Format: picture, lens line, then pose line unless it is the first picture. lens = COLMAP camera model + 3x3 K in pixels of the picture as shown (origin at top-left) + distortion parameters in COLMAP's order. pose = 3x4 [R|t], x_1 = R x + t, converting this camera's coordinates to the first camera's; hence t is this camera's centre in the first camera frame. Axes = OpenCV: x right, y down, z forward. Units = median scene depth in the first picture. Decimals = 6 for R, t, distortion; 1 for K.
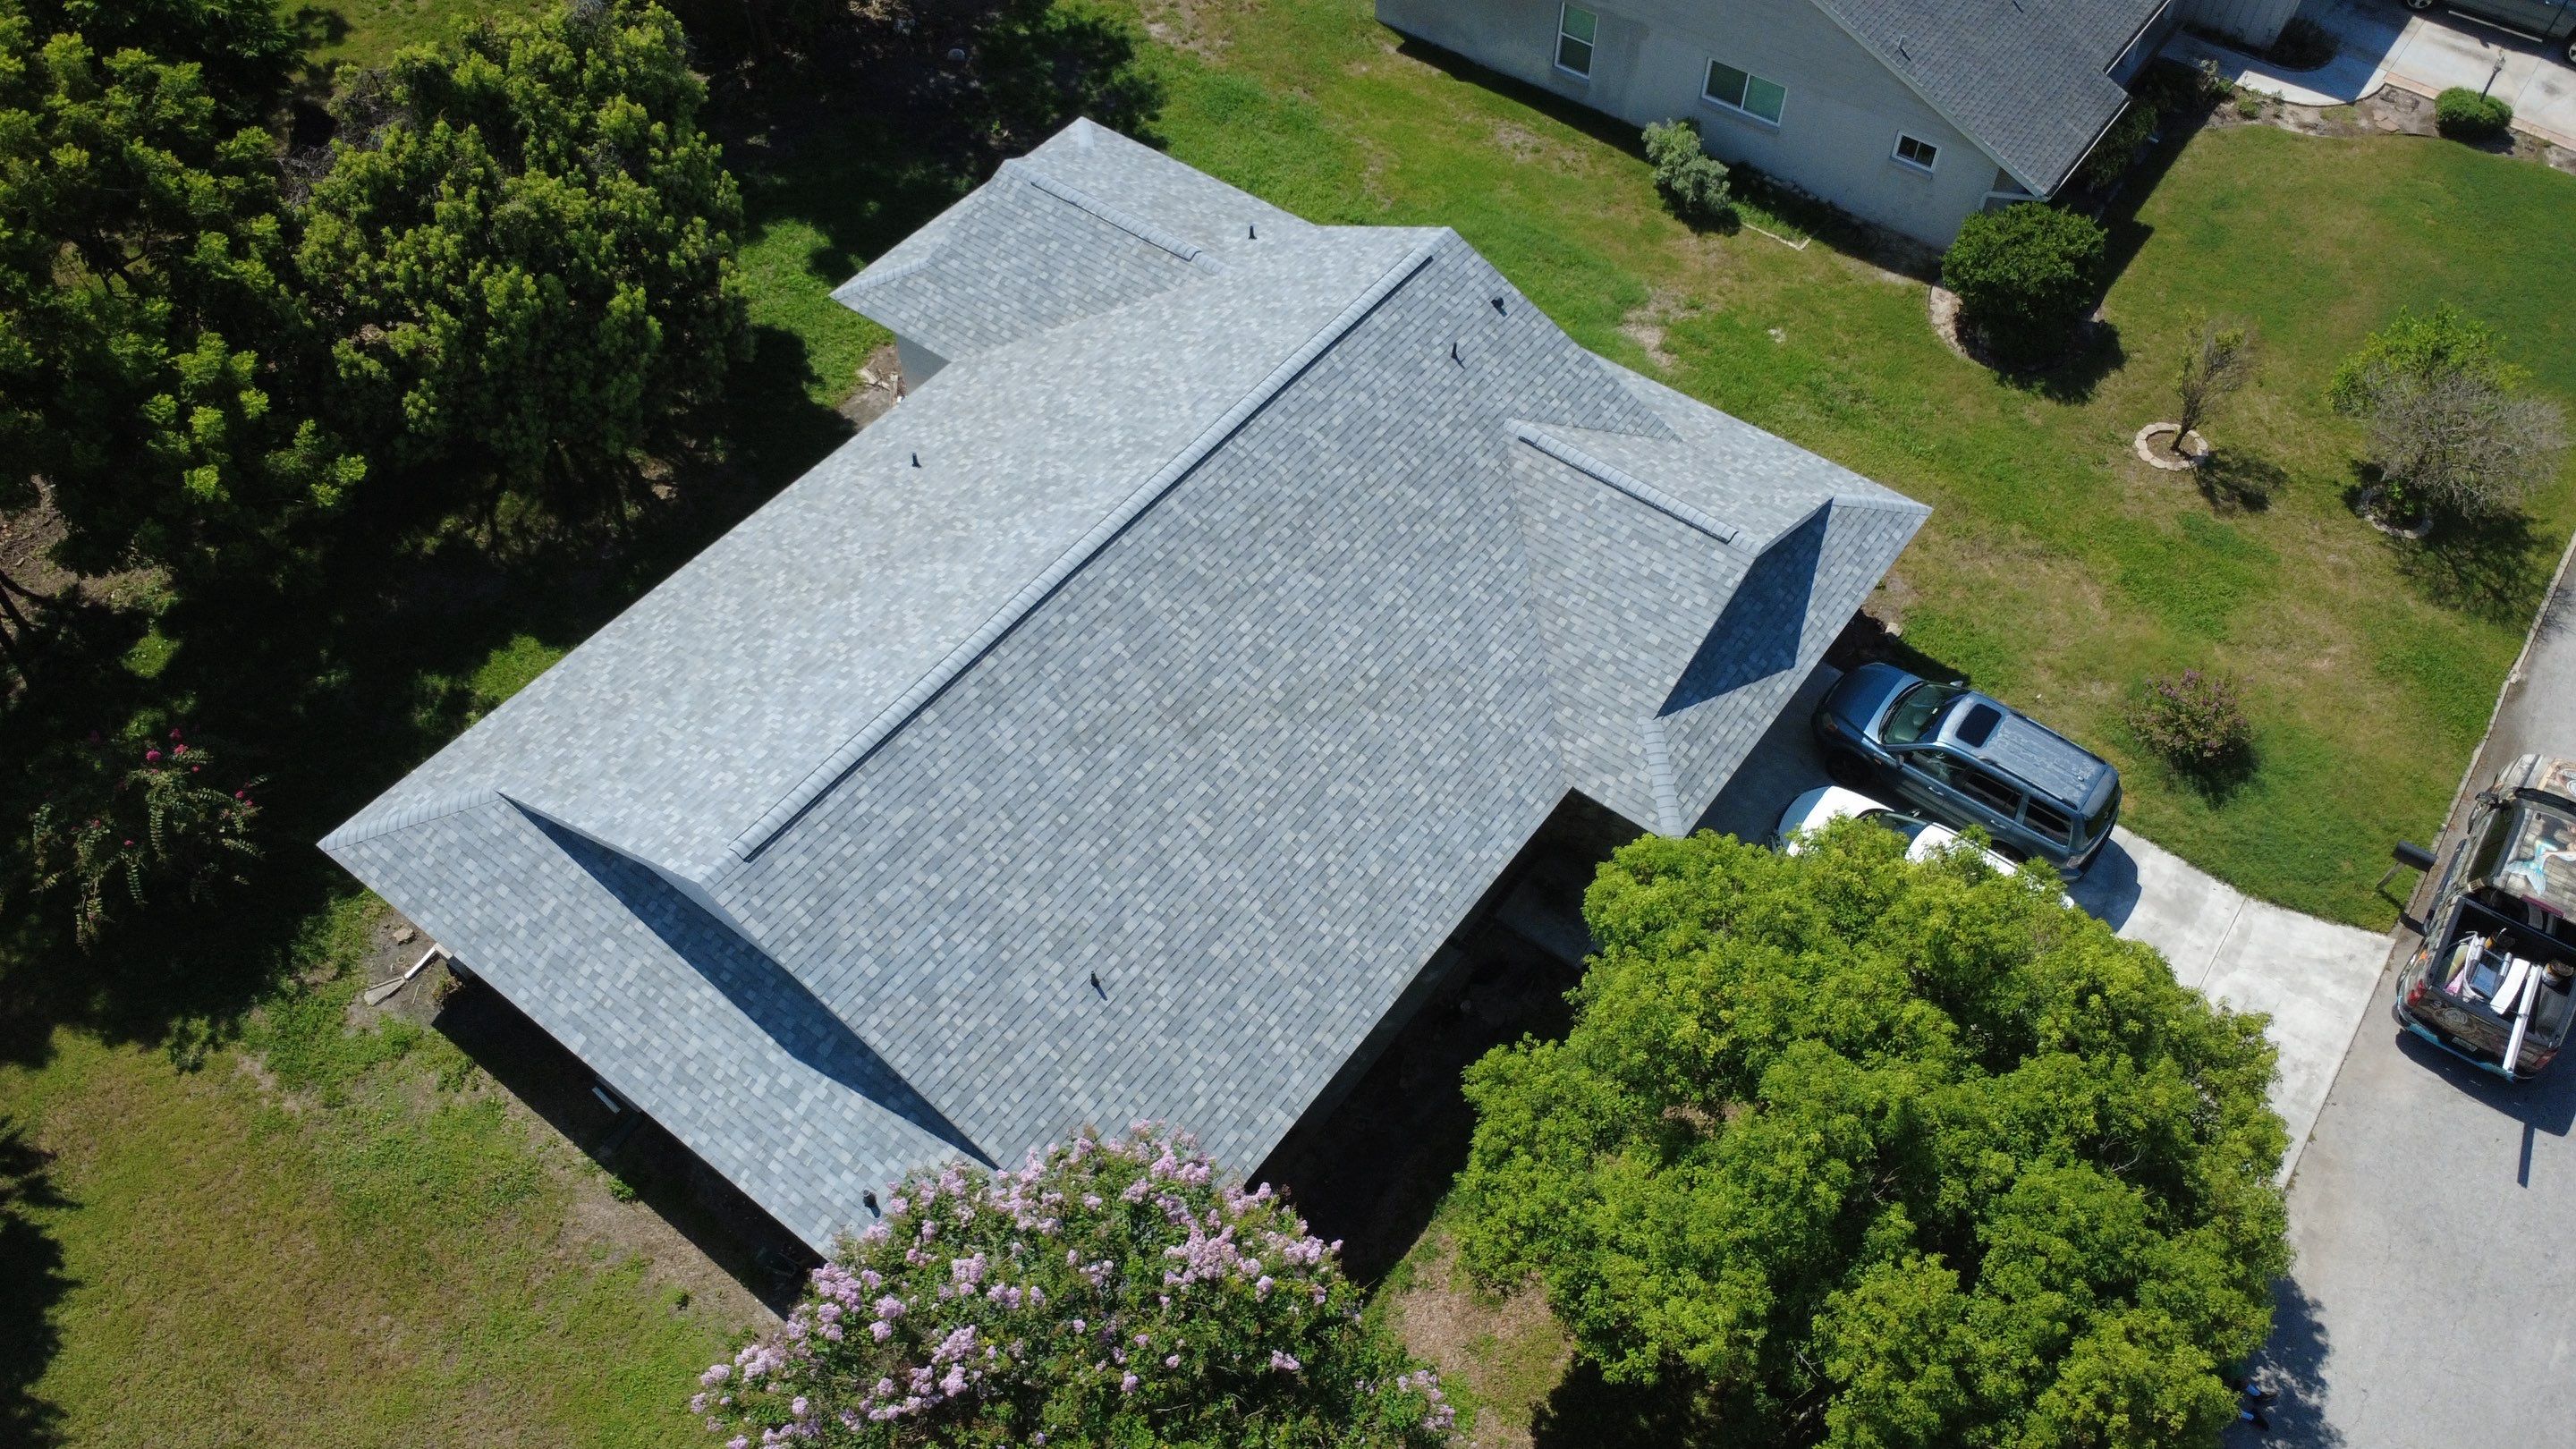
lens RADIAL K [[1878.1, 0, 1284.2], [0, 1878.1, 720.0], [0, 0, 1]] dist [-0.004638, 0.006296]
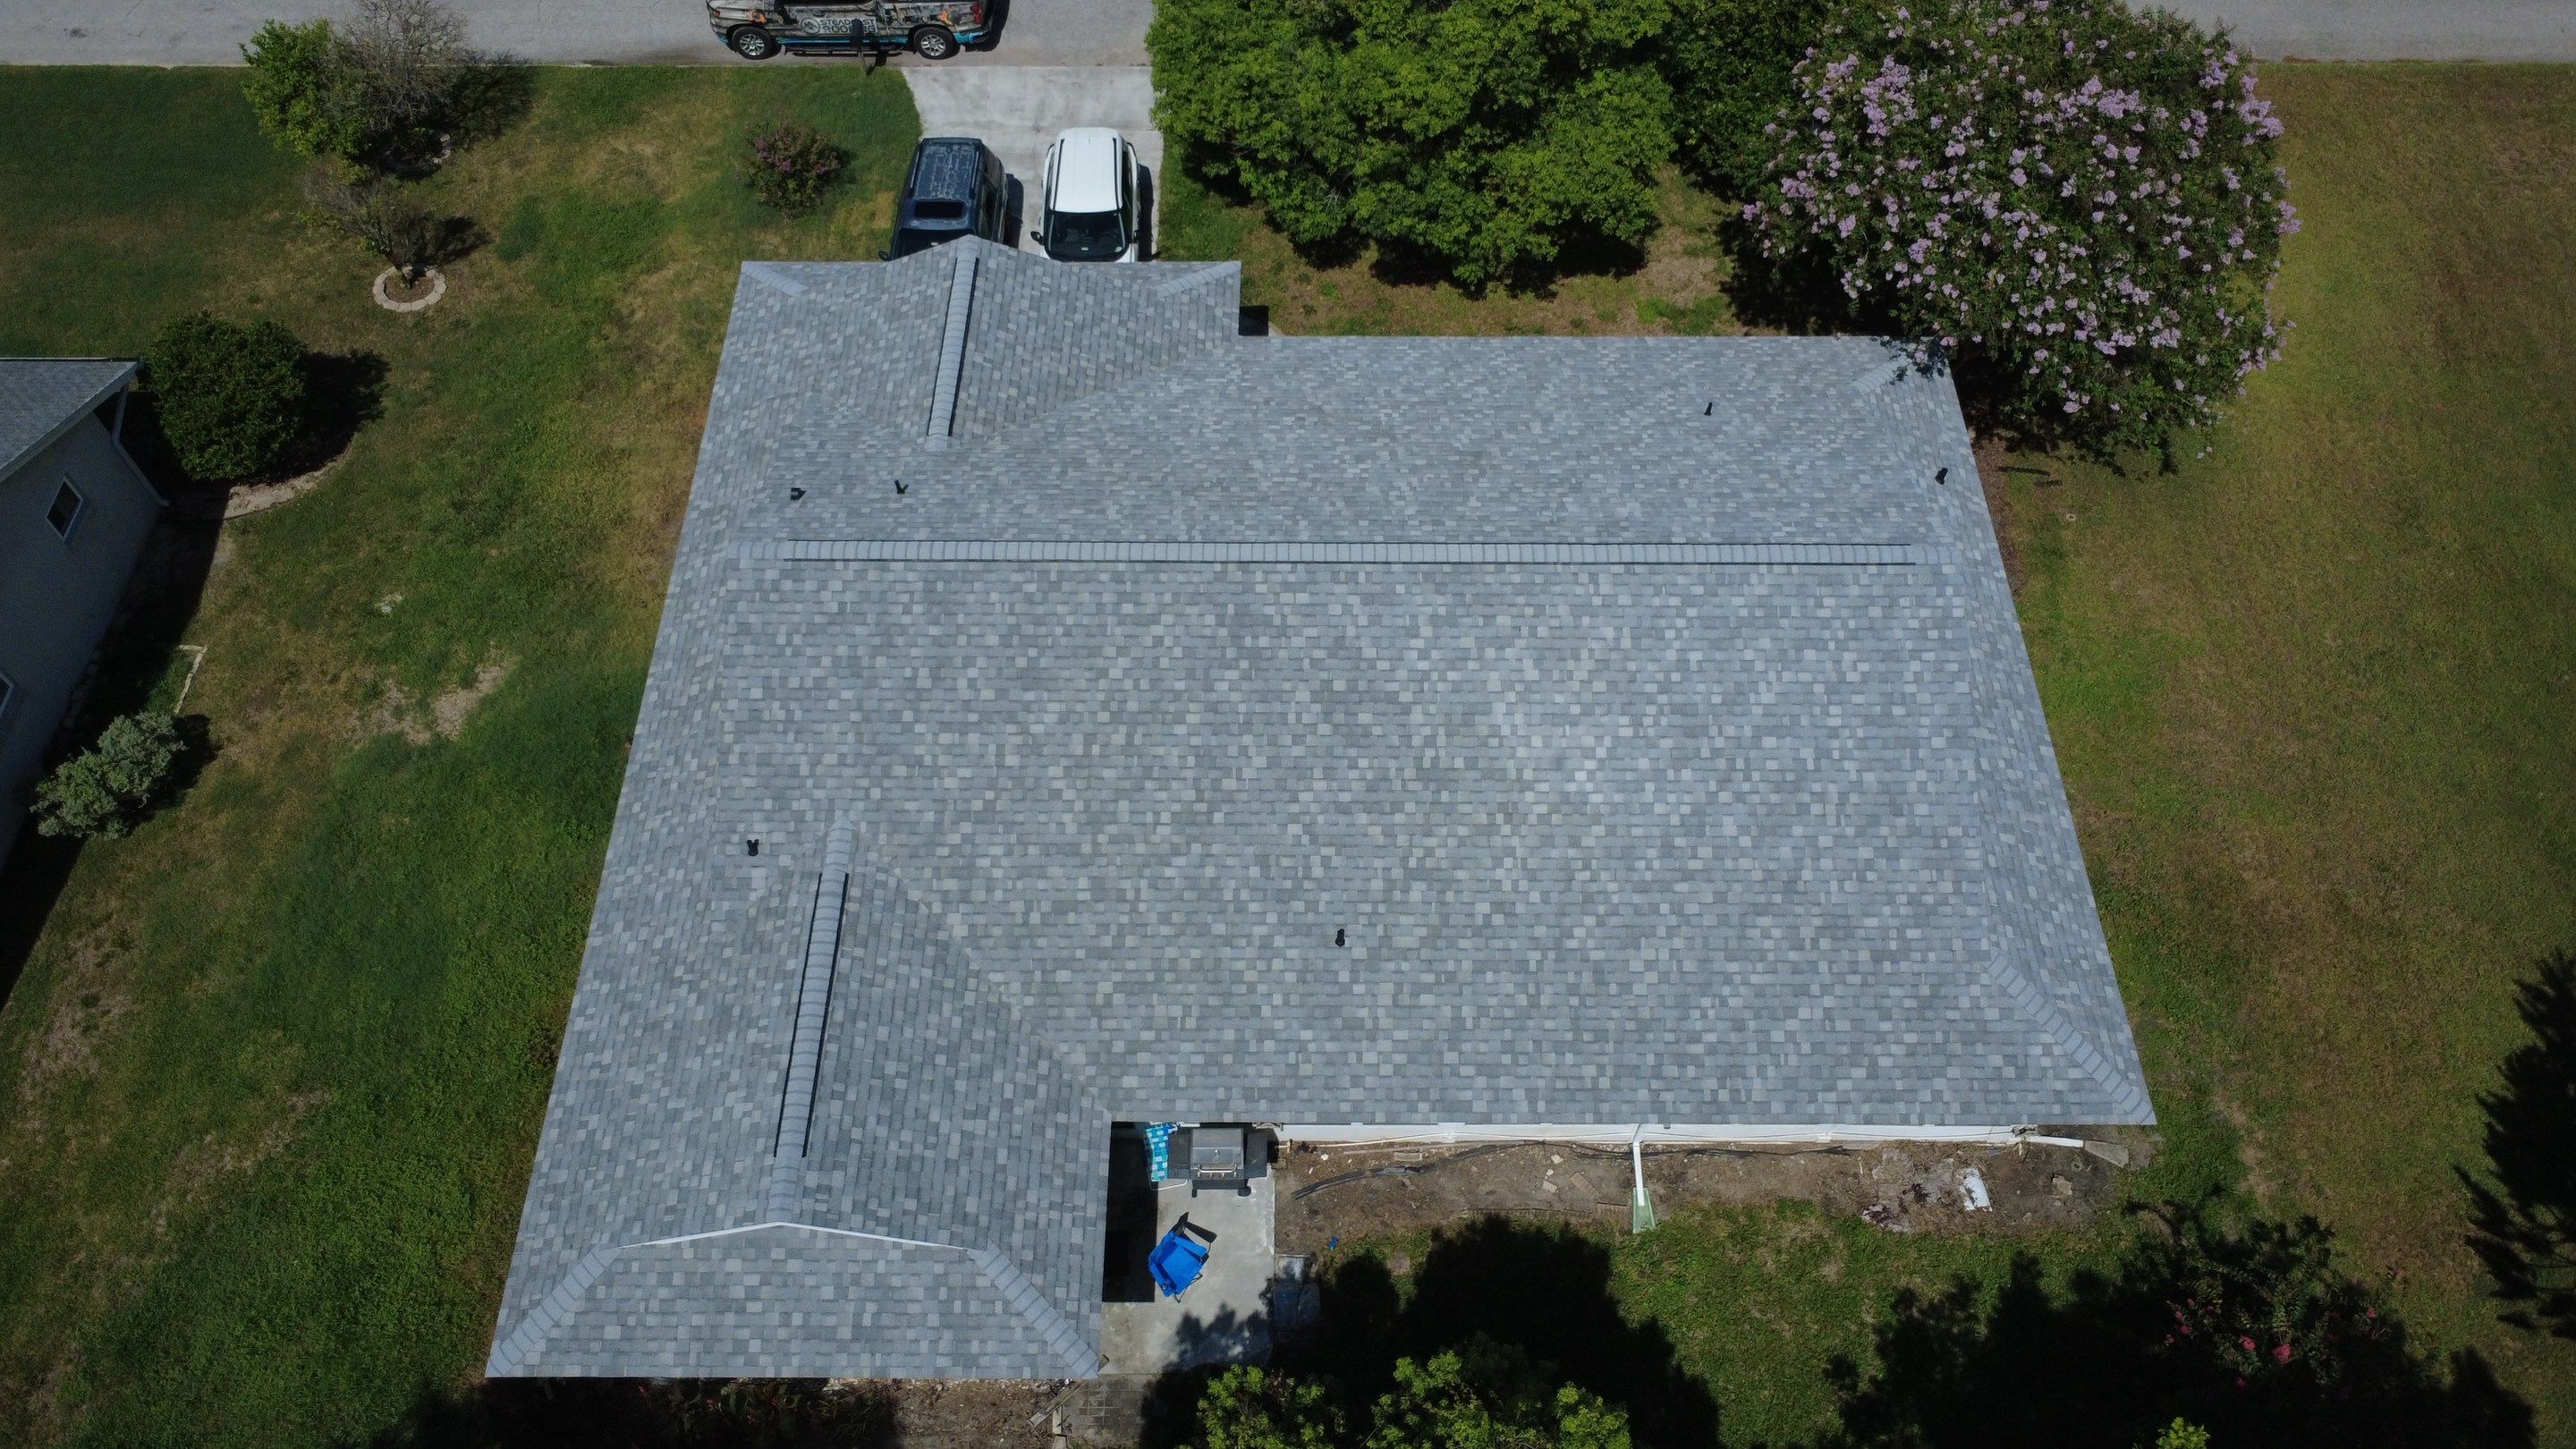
lens RADIAL K [[1878.1, 0, 1284.2], [0, 1878.1, 720.0], [0, 0, 1]] dist [-0.004638, 0.006296]
pose [[-0.602496, -0.664156, 0.442601, -0.507455], [0.620688, -0.041283, 0.782970, -0.825297], [-0.501742, 0.746453, 0.437106, 0.647728]]
